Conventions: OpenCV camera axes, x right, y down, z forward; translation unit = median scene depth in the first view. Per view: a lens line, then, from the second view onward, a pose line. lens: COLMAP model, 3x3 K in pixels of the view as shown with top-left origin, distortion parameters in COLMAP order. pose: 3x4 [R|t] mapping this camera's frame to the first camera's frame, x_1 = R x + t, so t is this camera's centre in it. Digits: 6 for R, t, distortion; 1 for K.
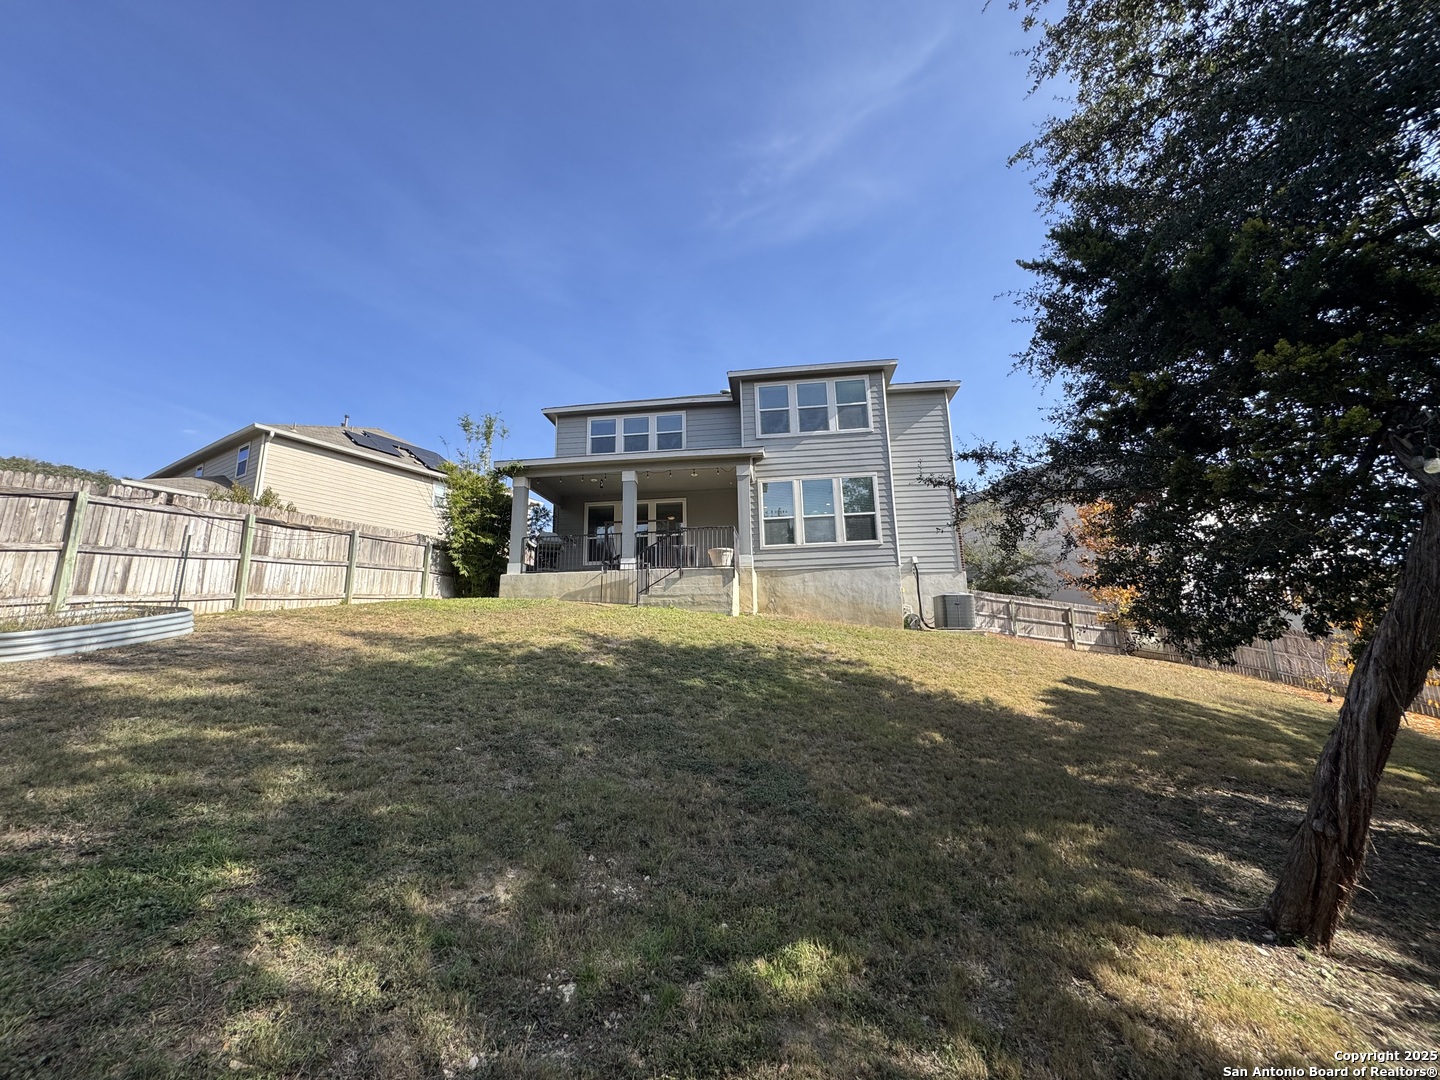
lens RADIAL K [[571.0, 0, 721.9], [0, 571.0, 541.9], [0, 0, 1]] dist [-0.002157, -0.000042]
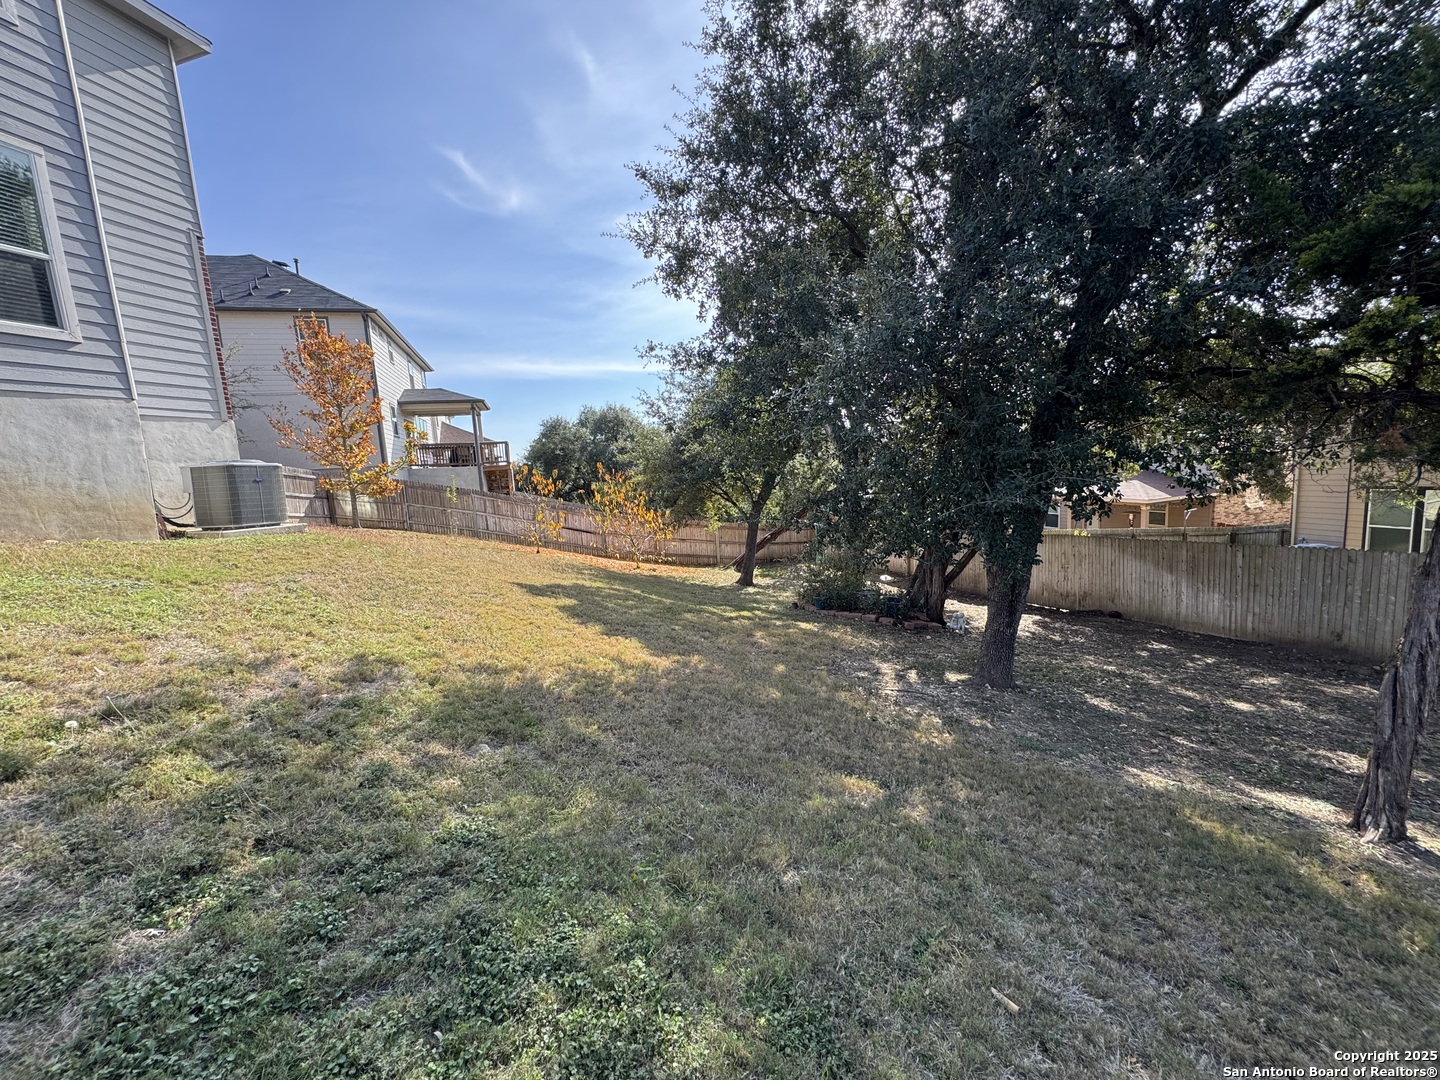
lens RADIAL K [[571.0, 0, 723.6], [0, 571.0, 537.8], [0, 0, 1]] dist [-0.002157, -0.000042]
pose [[0.162168, -0.120085, 0.979429, -0.065613], [-0.135376, 0.980475, 0.142628, 0.020106], [-0.977433, -0.155721, 0.142745, 0.440056]]
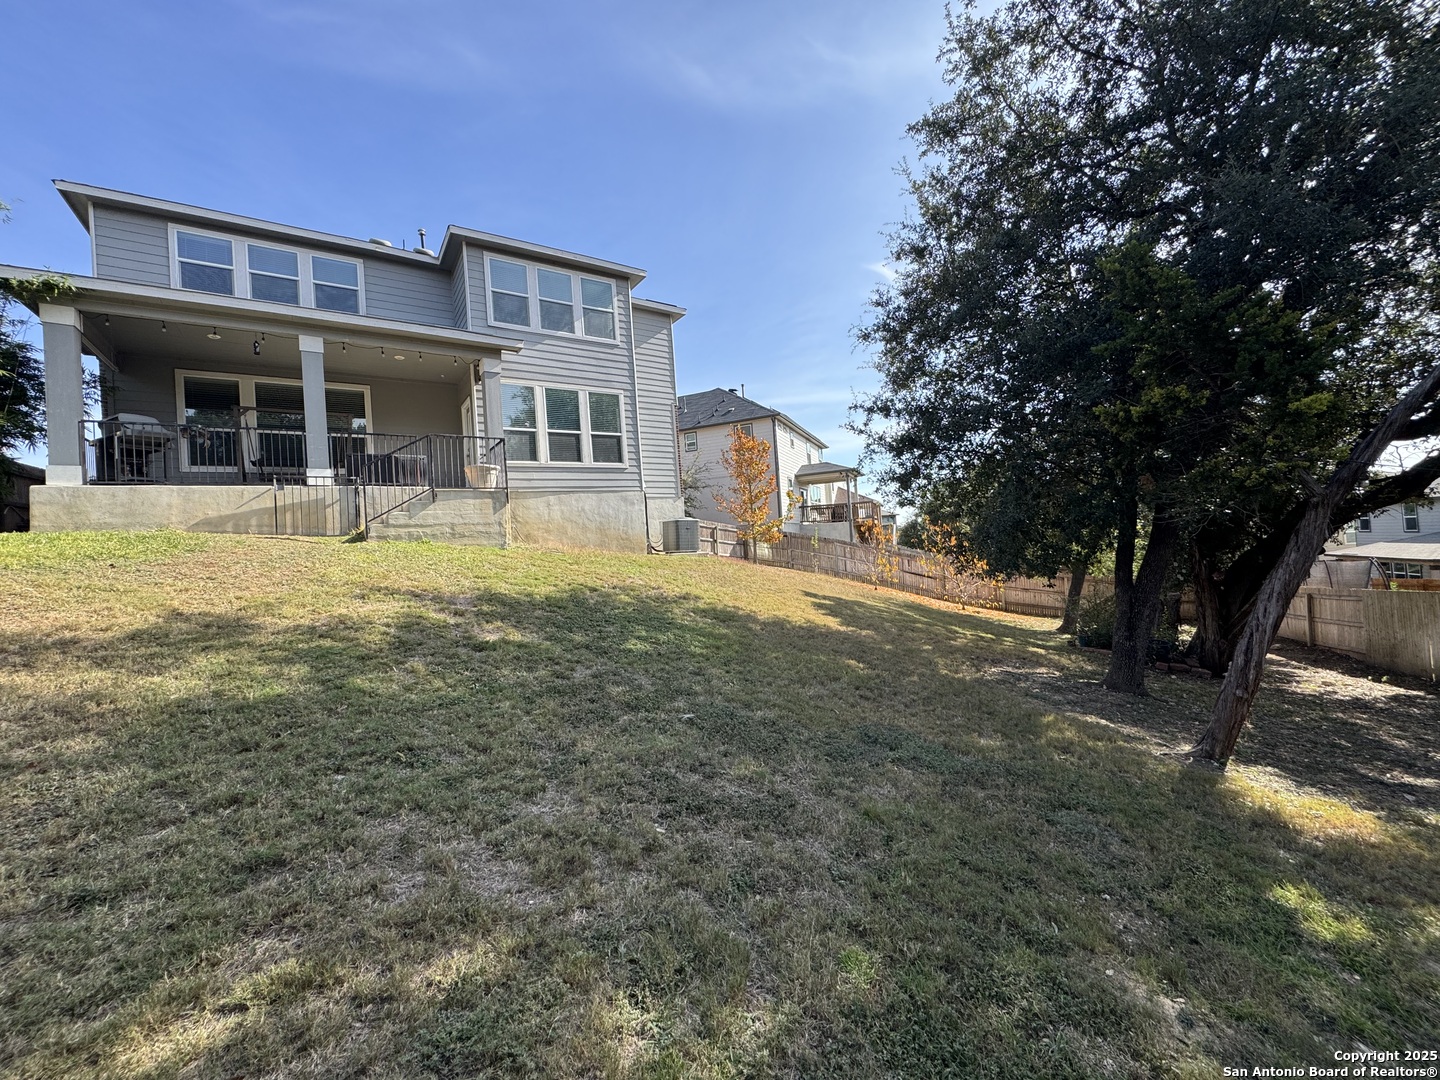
lens RADIAL K [[571.0, 0, 720.5], [0, 571.0, 538.1], [0, 0, 1]] dist [-0.002157, -0.000042]
pose [[0.760561, -0.022855, 0.648864, -0.221061], [-0.073418, 0.989943, 0.120926, -0.006378], [-0.645102, -0.139610, 0.751234, 0.150149]]
